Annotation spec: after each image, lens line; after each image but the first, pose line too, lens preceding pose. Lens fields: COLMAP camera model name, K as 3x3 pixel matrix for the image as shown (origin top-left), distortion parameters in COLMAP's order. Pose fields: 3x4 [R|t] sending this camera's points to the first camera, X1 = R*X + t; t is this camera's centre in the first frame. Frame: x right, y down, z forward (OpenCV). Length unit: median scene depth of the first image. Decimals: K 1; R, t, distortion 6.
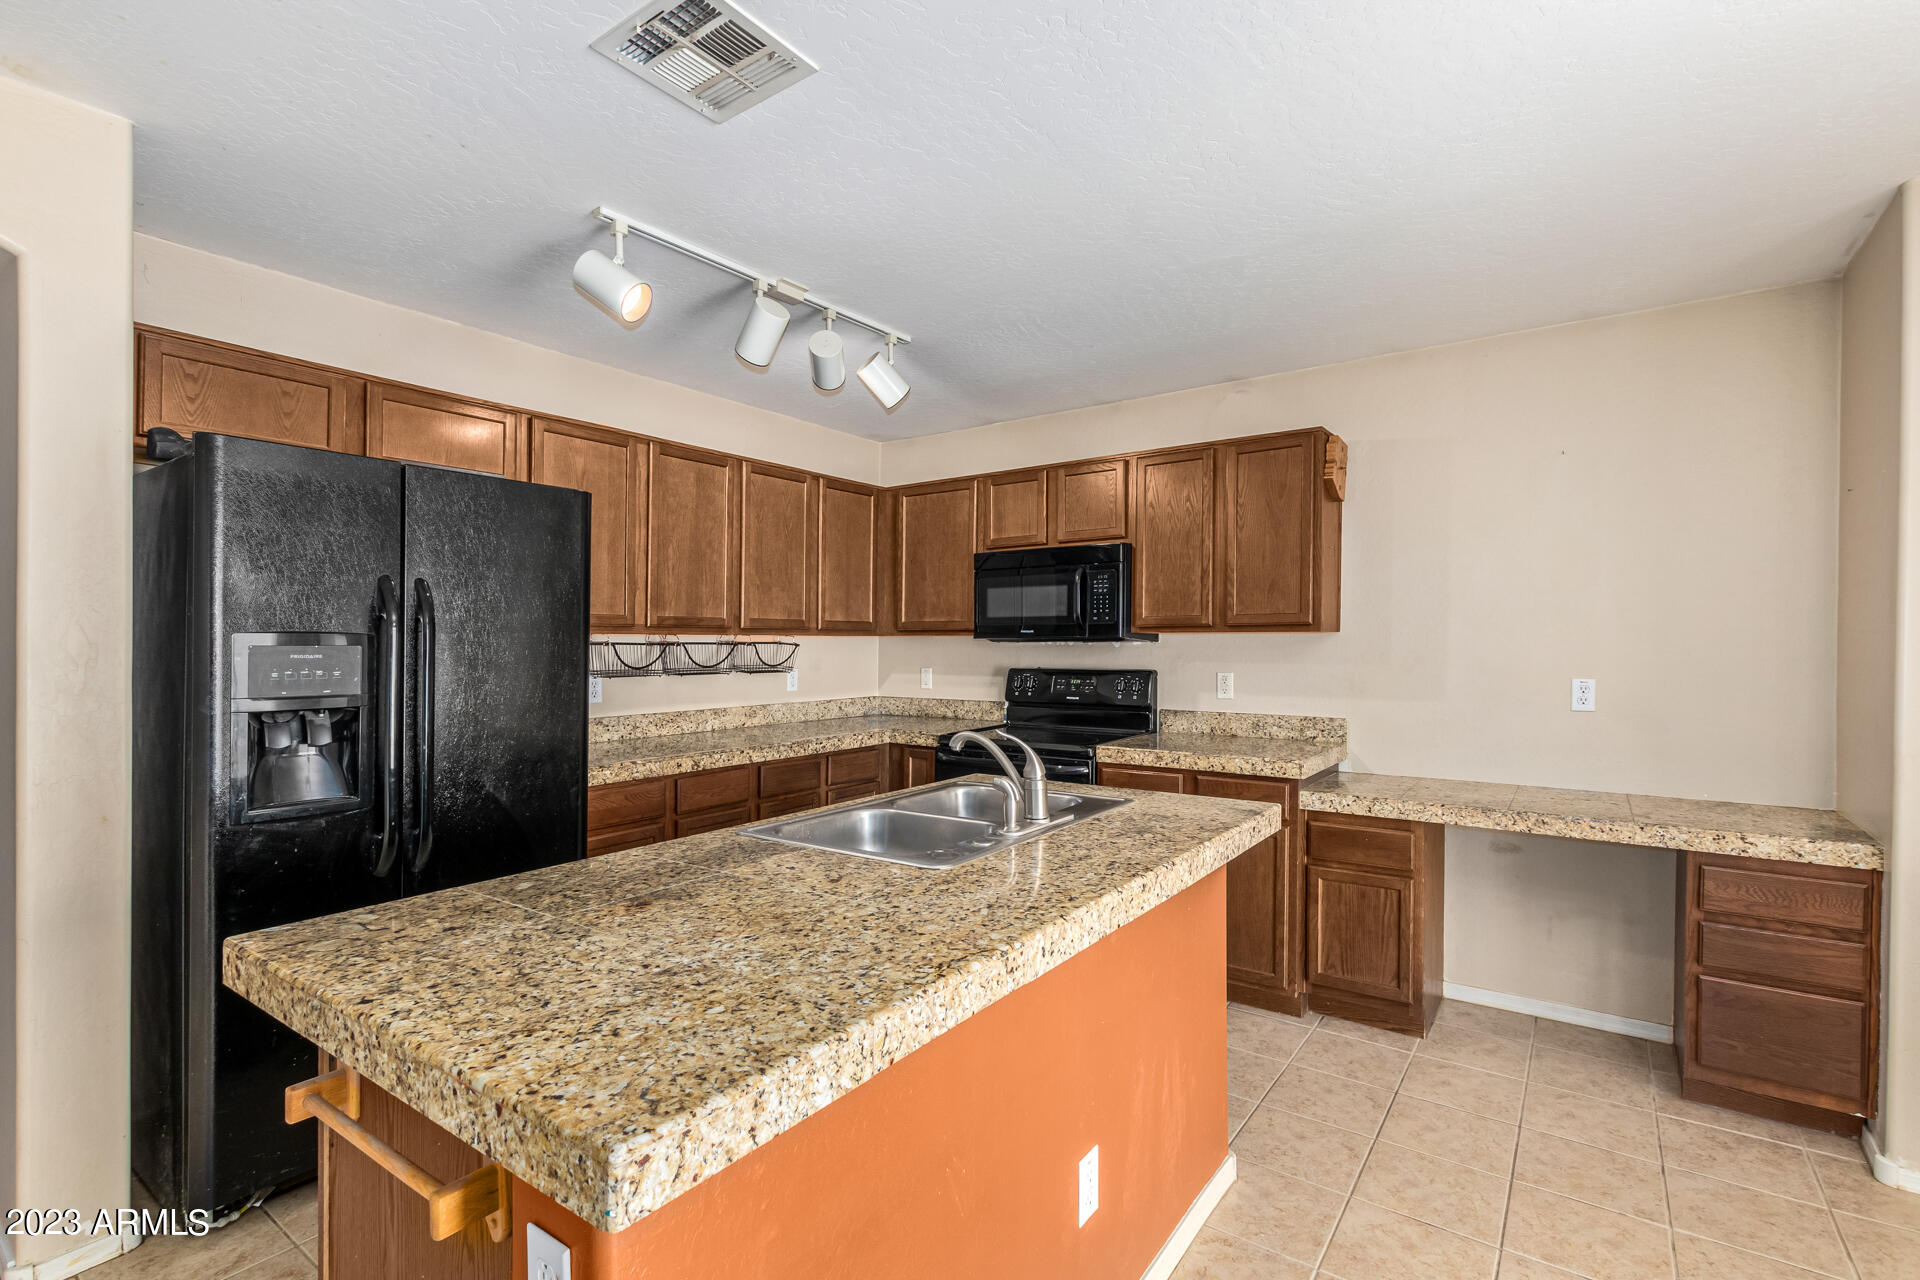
lens RADIAL K [[883.1, 0, 960.0], [0, 883.1, 640.0], [0, 0, 1]] dist [0.001574, 0.000007]
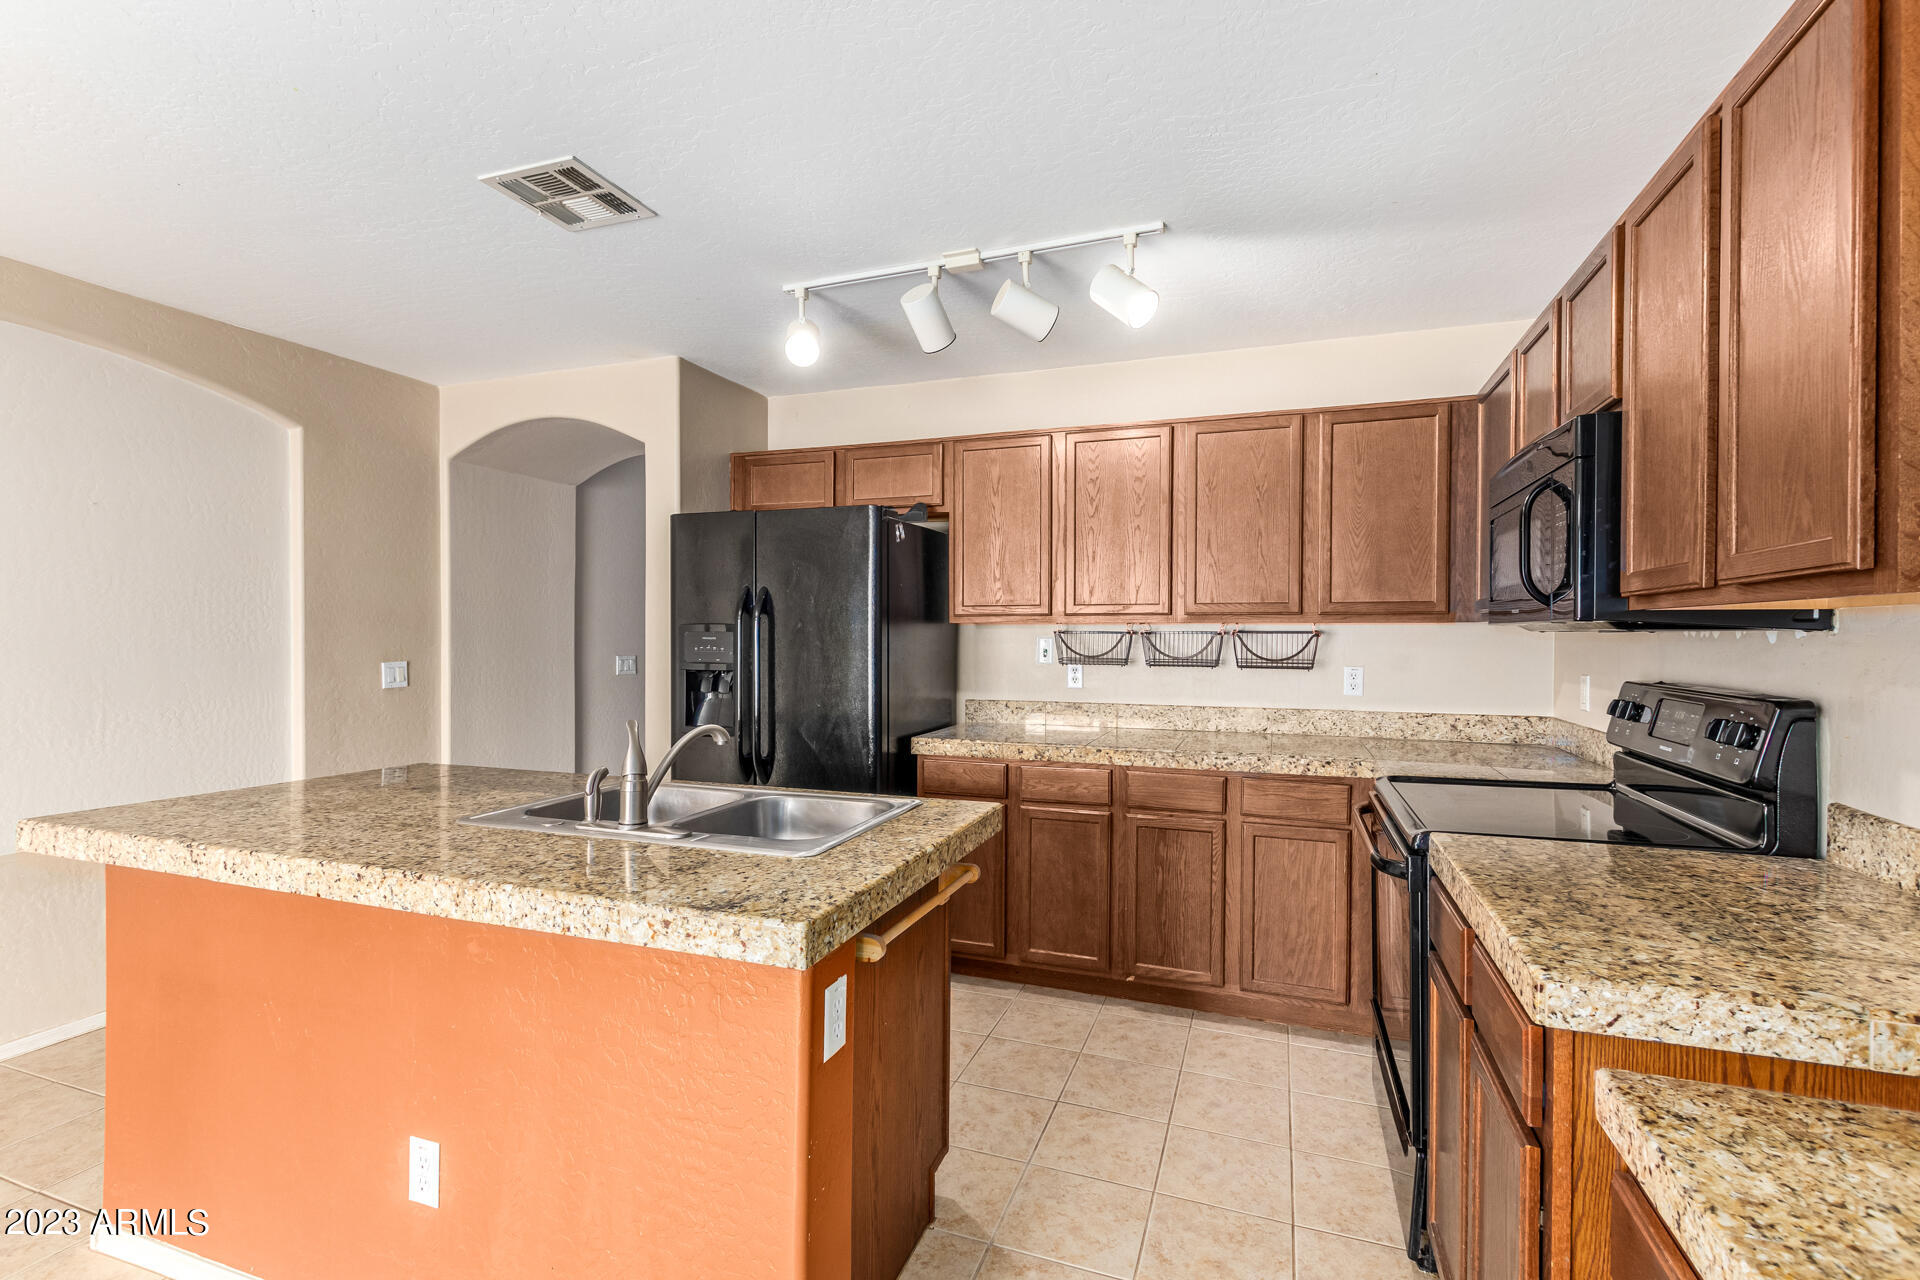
lens RADIAL K [[879.0, 0, 958.5], [0, 879.0, 622.8], [0, 0, 1]] dist [-0.000089, -0.000487]
pose [[0.266027, -0.009139, -0.963922, 0.518724], [-0.000318, 0.999954, -0.009568, 0.002964], [0.963966, 0.002852, 0.266012, 0.540307]]
